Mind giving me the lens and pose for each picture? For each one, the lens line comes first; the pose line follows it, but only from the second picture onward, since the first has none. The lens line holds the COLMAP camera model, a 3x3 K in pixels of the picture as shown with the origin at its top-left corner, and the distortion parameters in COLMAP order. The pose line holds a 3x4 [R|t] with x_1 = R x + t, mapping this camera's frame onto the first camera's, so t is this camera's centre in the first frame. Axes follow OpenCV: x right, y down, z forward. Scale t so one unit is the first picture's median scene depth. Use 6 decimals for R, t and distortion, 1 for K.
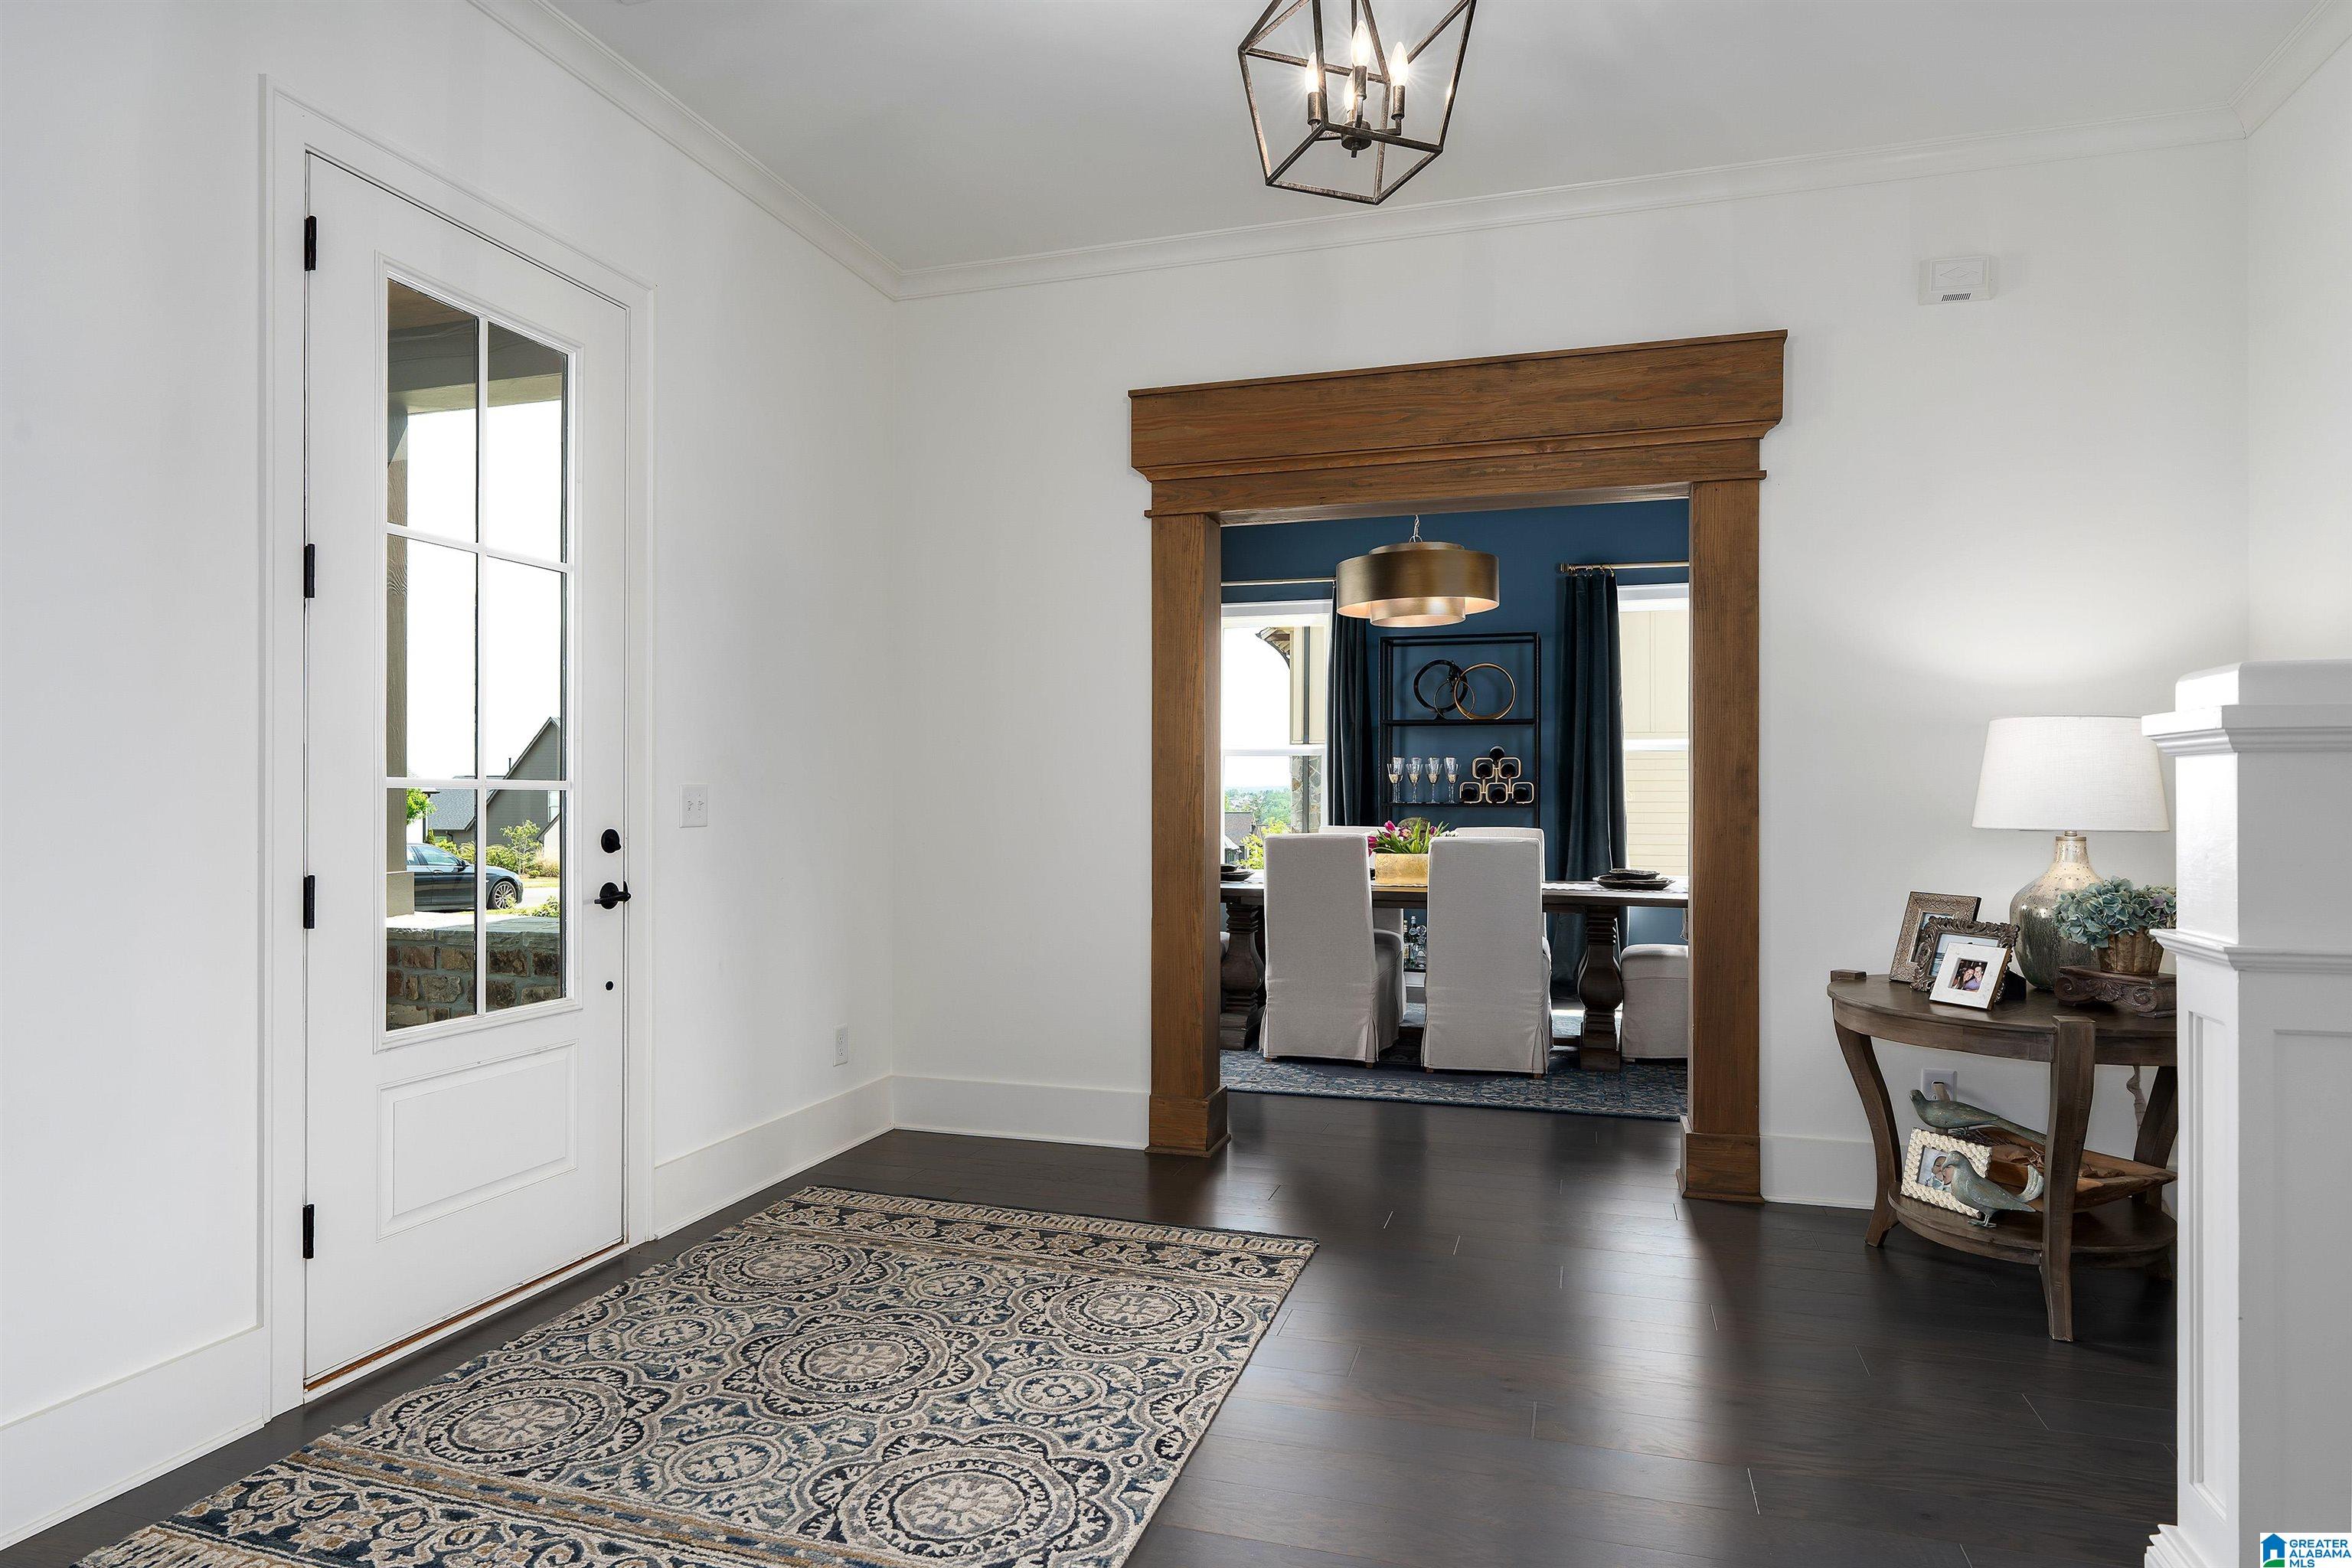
lens RADIAL K [[1352.0, 0, 1176.8], [0, 1352.0, 794.1], [0, 0, 1]] dist [0.001092, 0.000097]
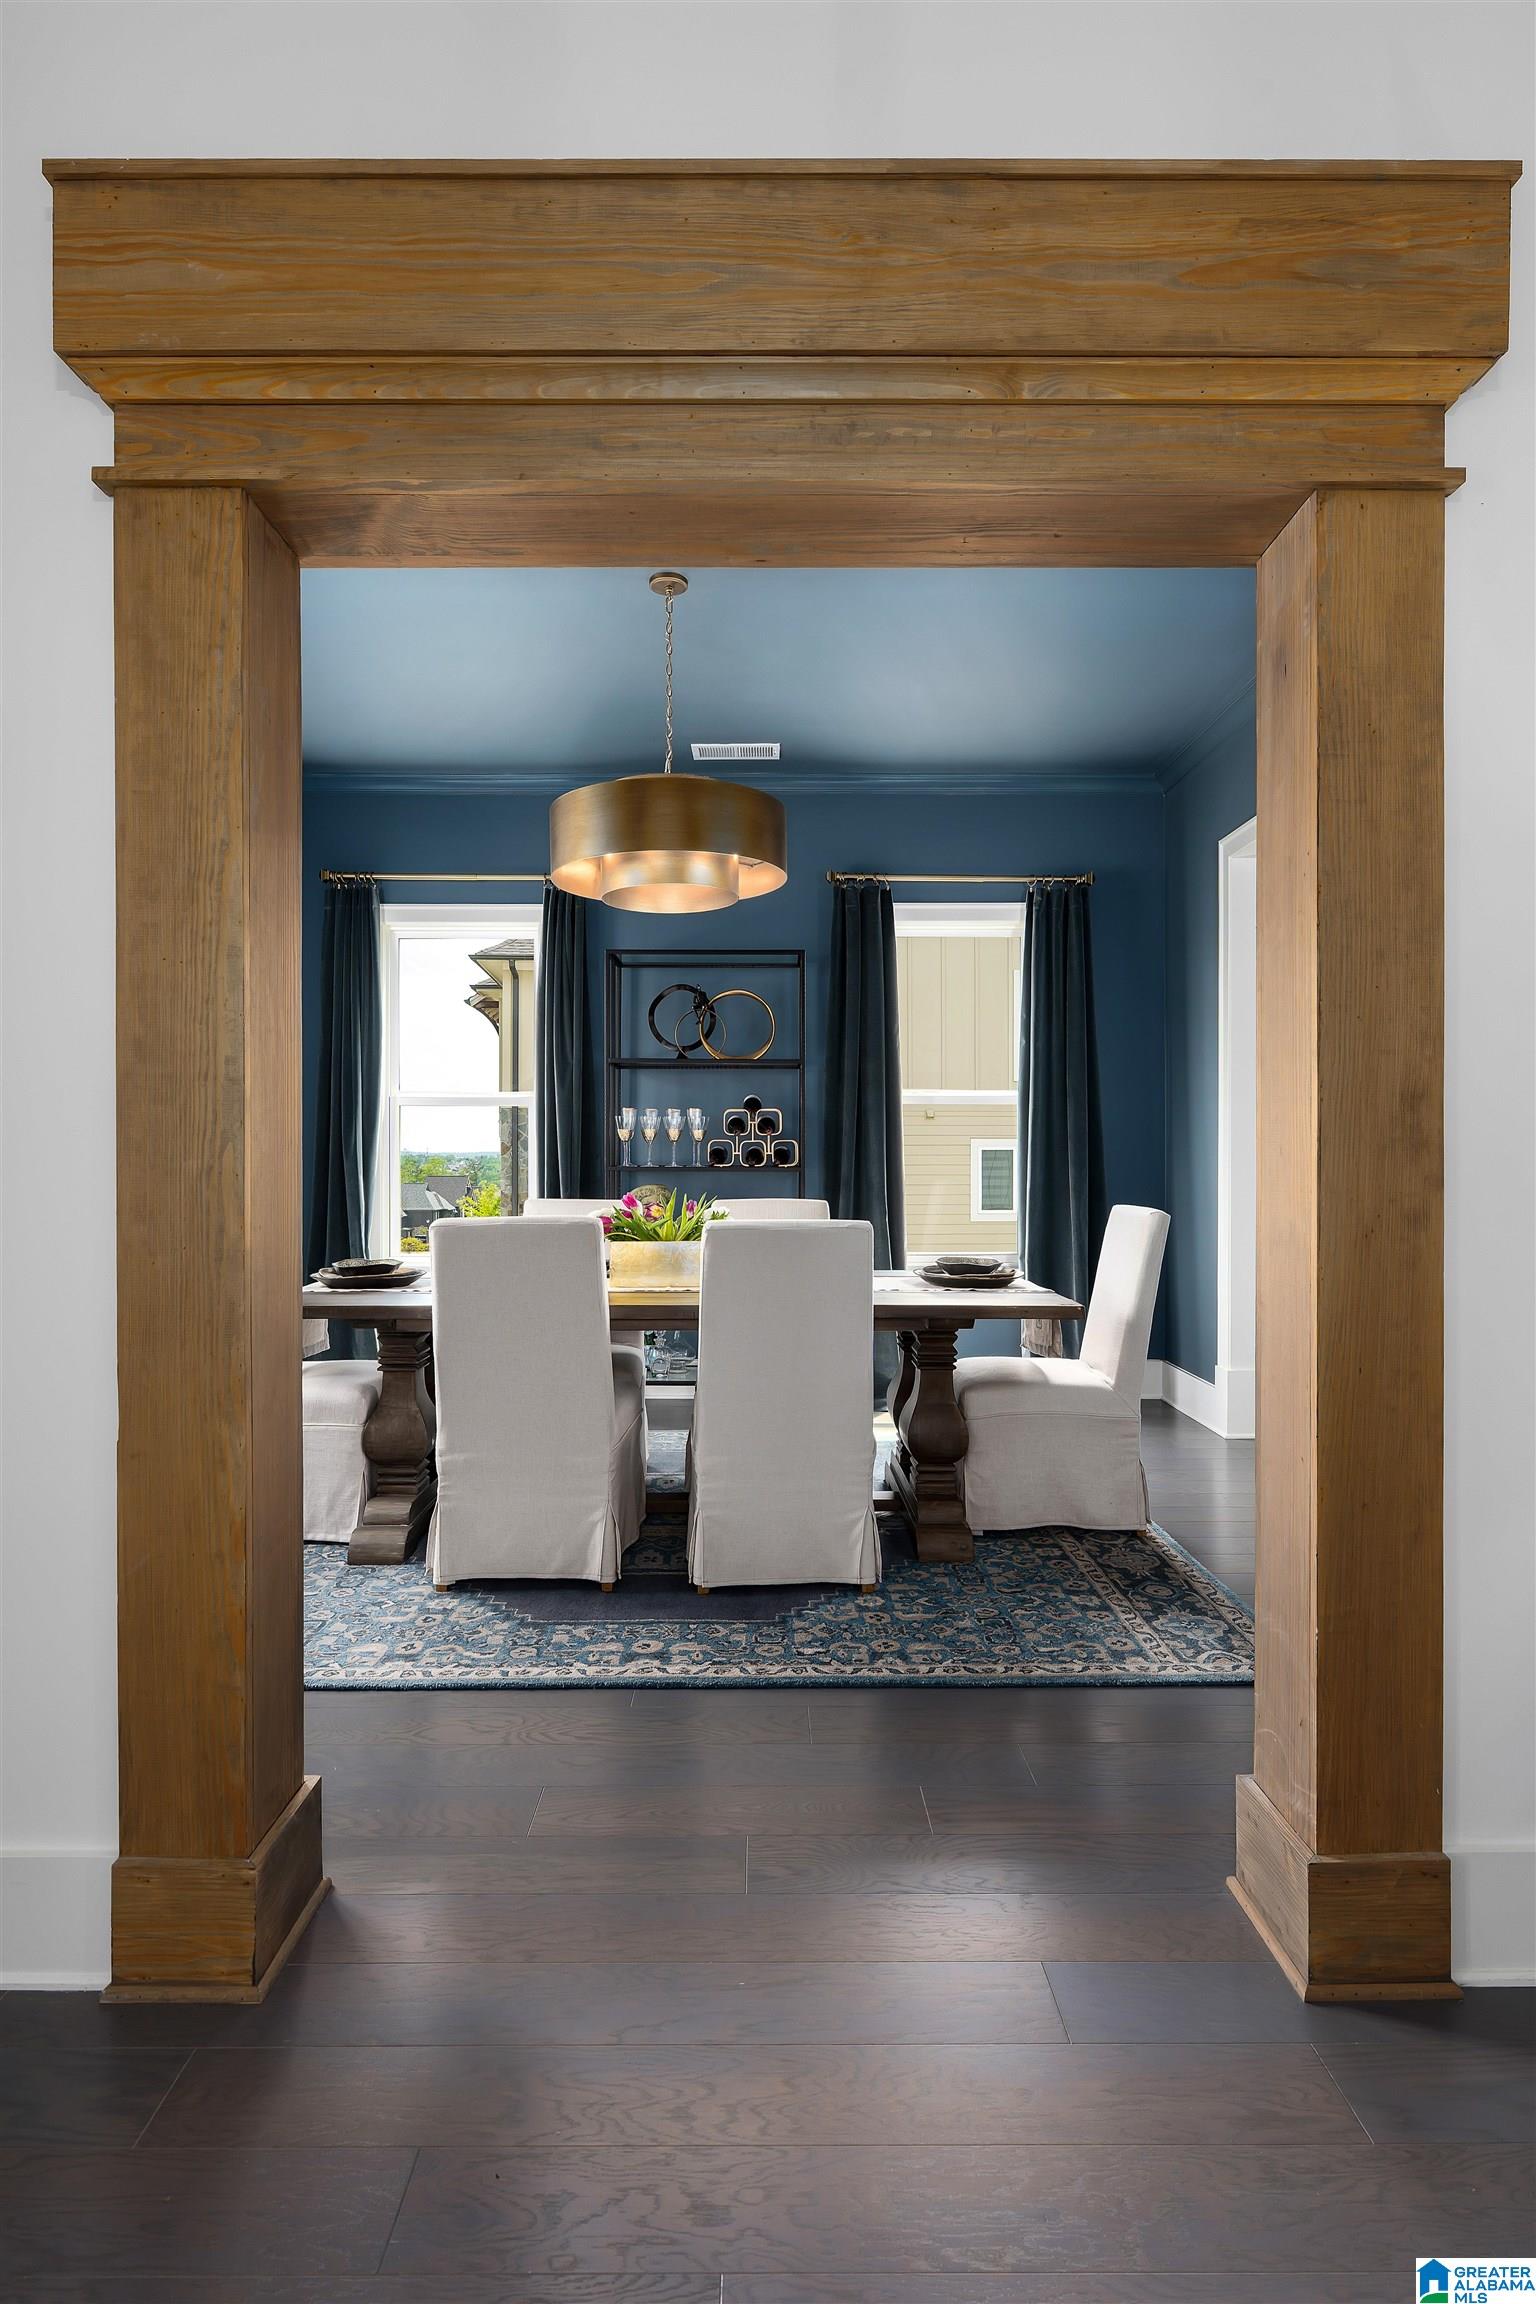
lens RADIAL K [[1227.3, 0, 772.4], [0, 1227.3, 1167.7], [0, 0, 1]] dist [-0.000929, -0.000358]
pose [[0.955178, -0.003443, 0.296012, 0.045066], [0.001282, 0.999971, 0.007494, 0.002755], [-0.296029, -0.006778, 0.955155, 0.407422]]
